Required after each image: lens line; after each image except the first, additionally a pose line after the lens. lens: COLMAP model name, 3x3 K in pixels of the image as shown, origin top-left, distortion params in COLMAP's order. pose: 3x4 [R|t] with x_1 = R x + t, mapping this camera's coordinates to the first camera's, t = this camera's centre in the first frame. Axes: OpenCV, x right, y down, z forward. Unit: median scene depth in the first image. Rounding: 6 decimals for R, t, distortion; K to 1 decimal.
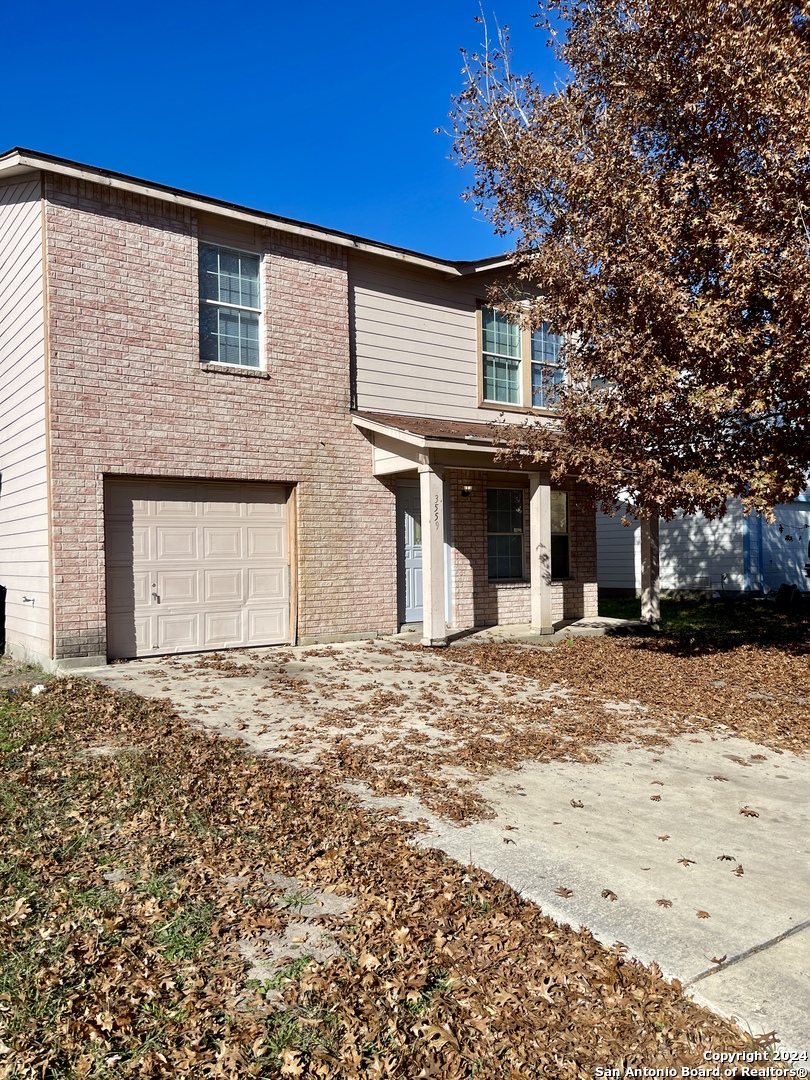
lens RADIAL K [[820.9, 0, 405.0], [0, 820.9, 540.0], [0, 0, 1]] dist [-0.002713, -0.002883]
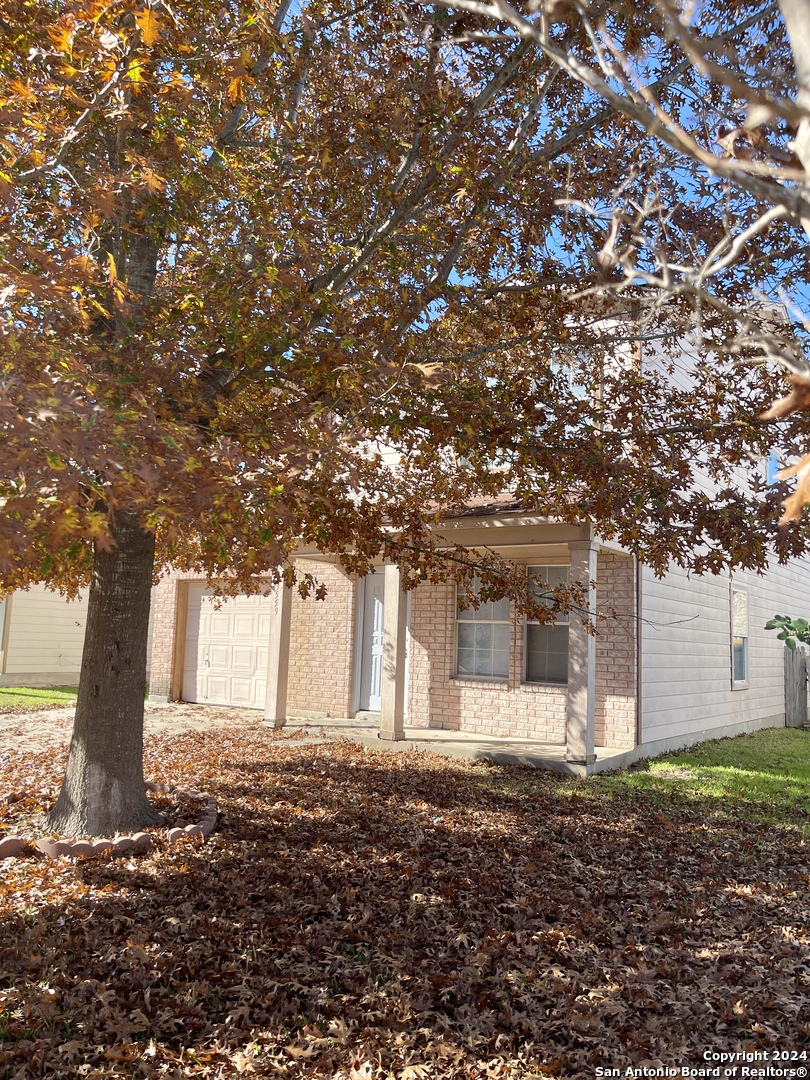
lens RADIAL K [[820.9, 0, 405.0], [0, 820.9, 540.0], [0, 0, 1]] dist [-0.002713, -0.002883]
pose [[0.283960, -0.097062, -0.953911, 0.937411], [-0.025483, 0.993748, -0.108701, 0.002818], [0.958497, 0.055175, 0.279711, 0.721879]]
